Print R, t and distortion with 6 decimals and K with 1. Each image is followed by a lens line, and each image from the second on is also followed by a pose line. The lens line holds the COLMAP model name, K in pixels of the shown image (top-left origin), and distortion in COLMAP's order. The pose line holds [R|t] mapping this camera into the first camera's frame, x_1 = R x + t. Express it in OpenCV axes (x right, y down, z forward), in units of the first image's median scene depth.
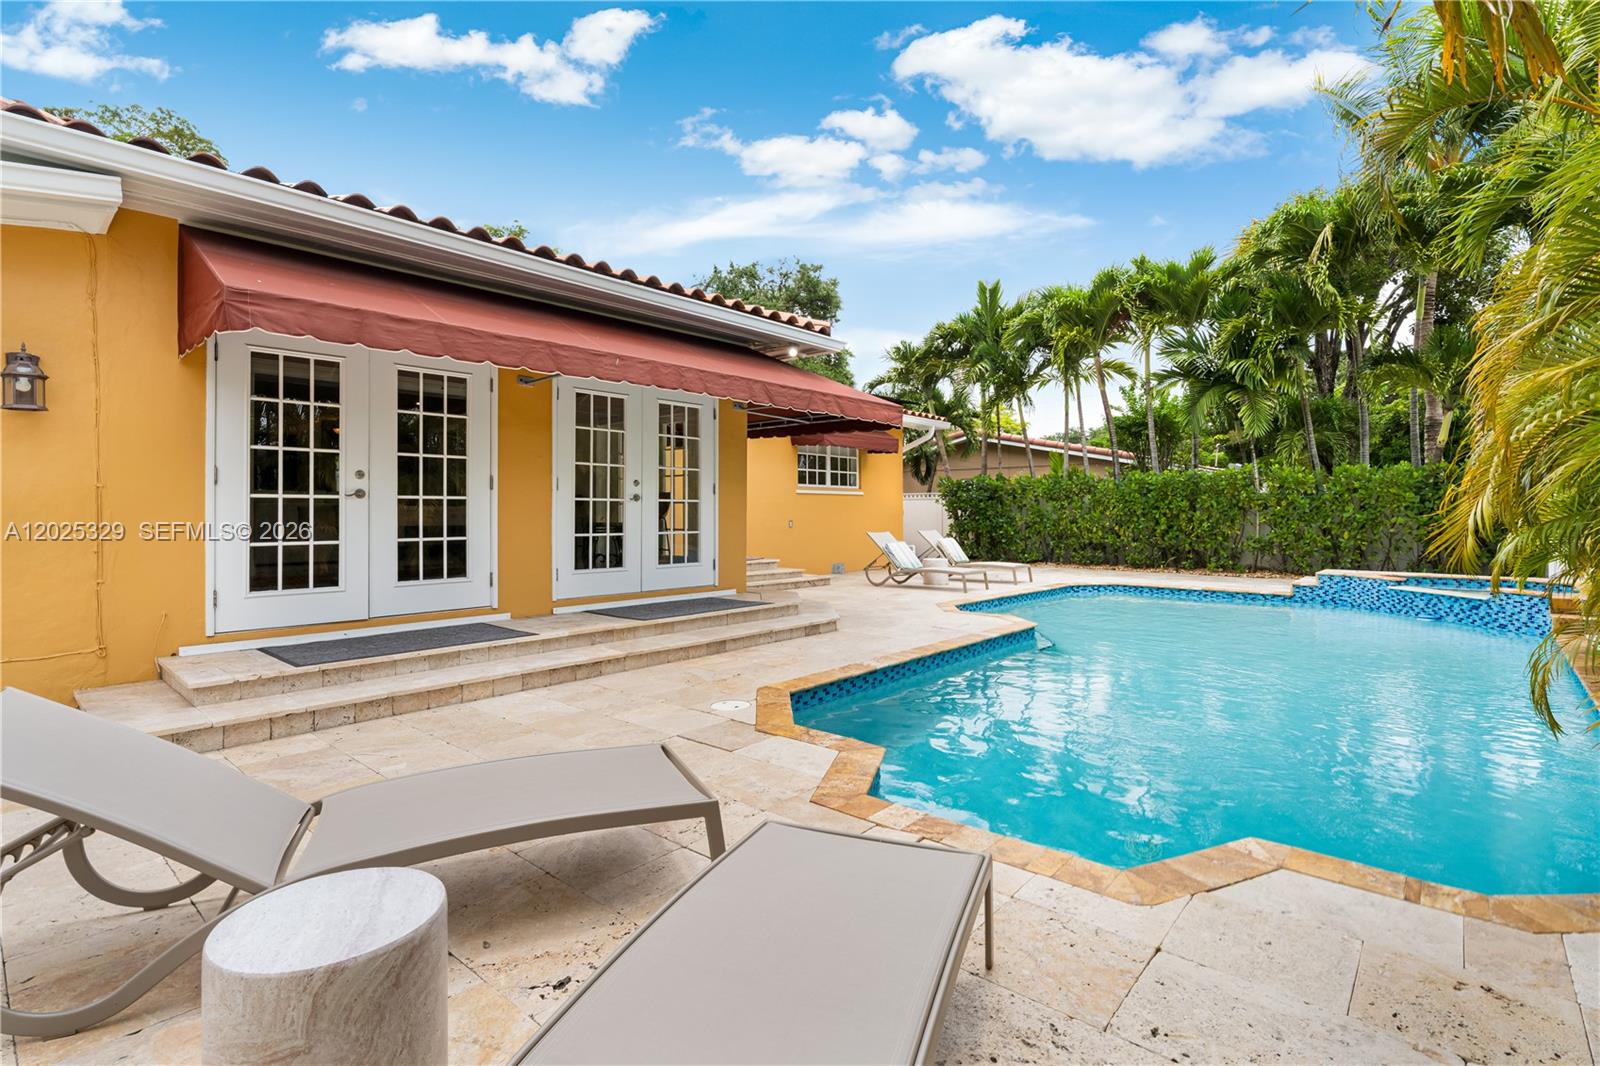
lens RADIAL K [[739.7, 0, 803.9], [0, 739.7, 503.5], [0, 0, 1]] dist [0.001151, 0.000128]
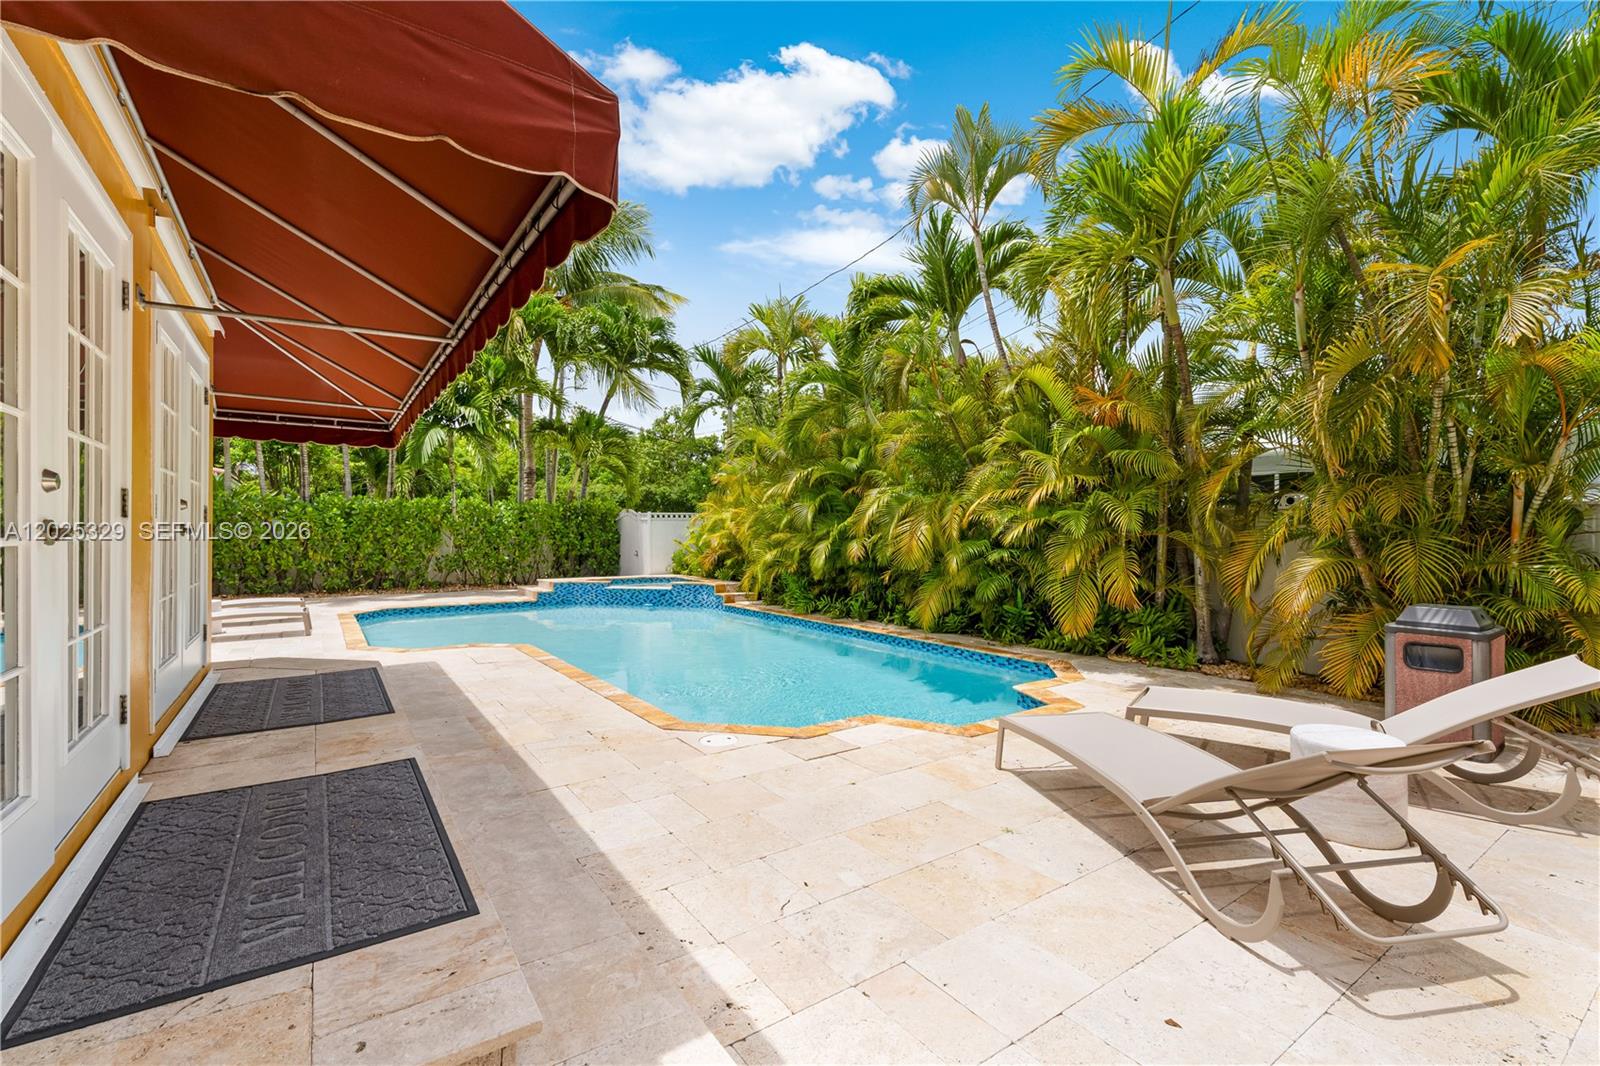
lens RADIAL K [[711.5, 0, 778.8], [0, 711.5, 529.0], [0, 0, 1]] dist [-0.013346, -0.000199]
pose [[0.258880, 0.002668, 0.965906, -0.942479], [-0.010225, 0.999948, -0.000021, -0.011173], [-0.965855, -0.009871, 0.258894, 0.636838]]
